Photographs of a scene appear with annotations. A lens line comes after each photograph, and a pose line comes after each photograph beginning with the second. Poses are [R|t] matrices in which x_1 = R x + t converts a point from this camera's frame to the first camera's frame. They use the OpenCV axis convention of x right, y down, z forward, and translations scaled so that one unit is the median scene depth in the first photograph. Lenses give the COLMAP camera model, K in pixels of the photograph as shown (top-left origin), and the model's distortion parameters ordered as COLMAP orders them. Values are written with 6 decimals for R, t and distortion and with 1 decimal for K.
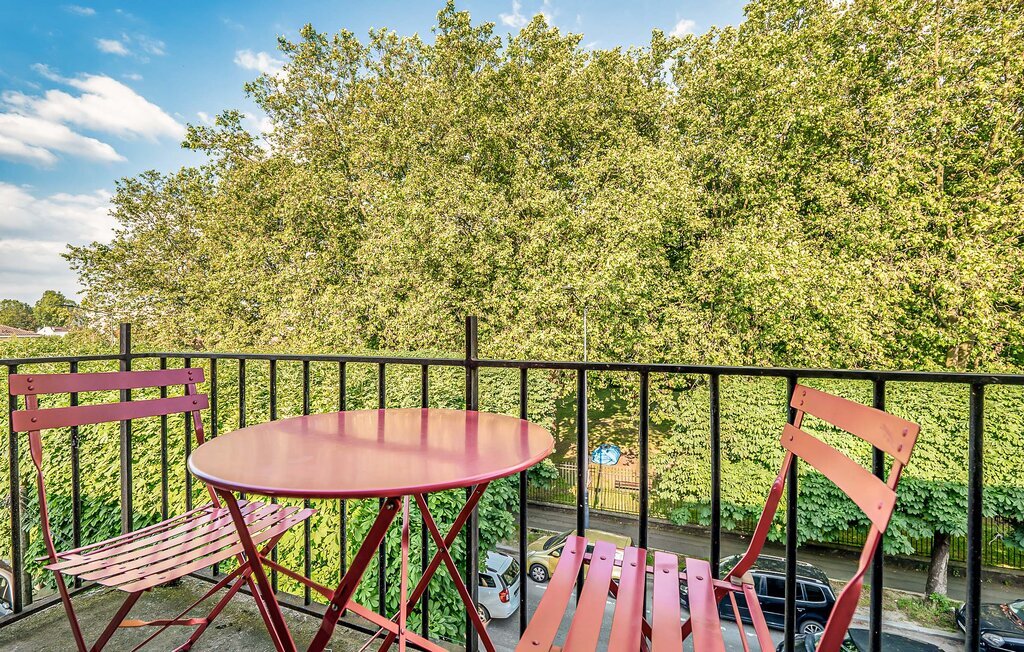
lens RADIAL K [[430.5, 0, 515.4], [0, 430.5, 332.5], [0, 0, 1]] dist [0.000609, 0.000035]
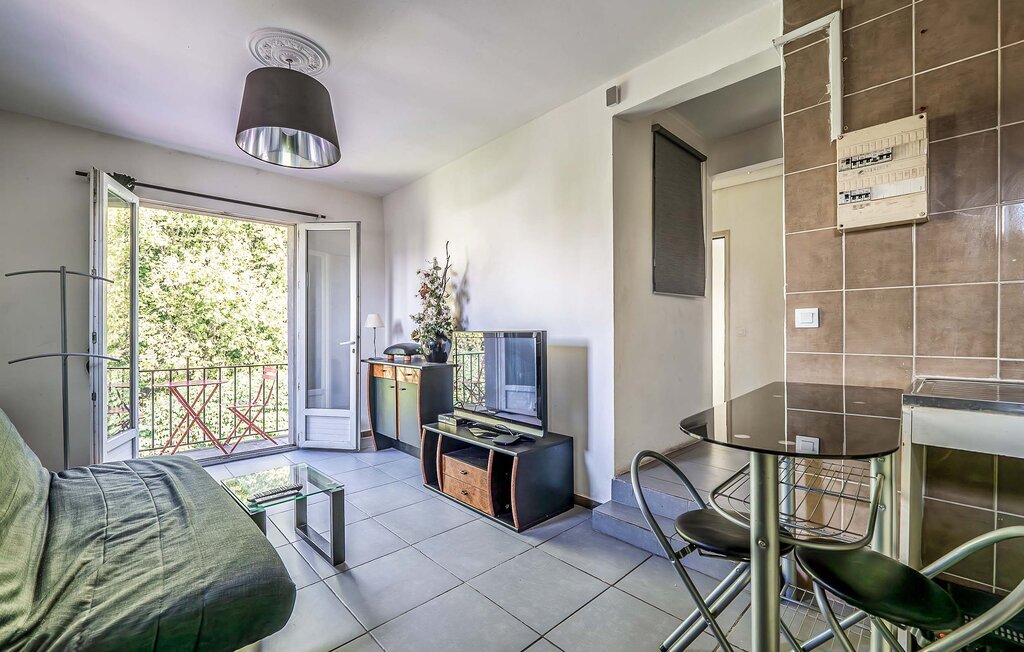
lens RADIAL K [[430.5, 0, 515.4], [0, 430.5, 332.5], [0, 0, 1]] dist [0.000609, 0.000035]
pose [[0.407465, 0.017858, 0.913046, -0.189765], [0.006542, 0.999726, -0.022473, 0.007004], [-0.913197, 0.015130, 0.407237, -0.245502]]
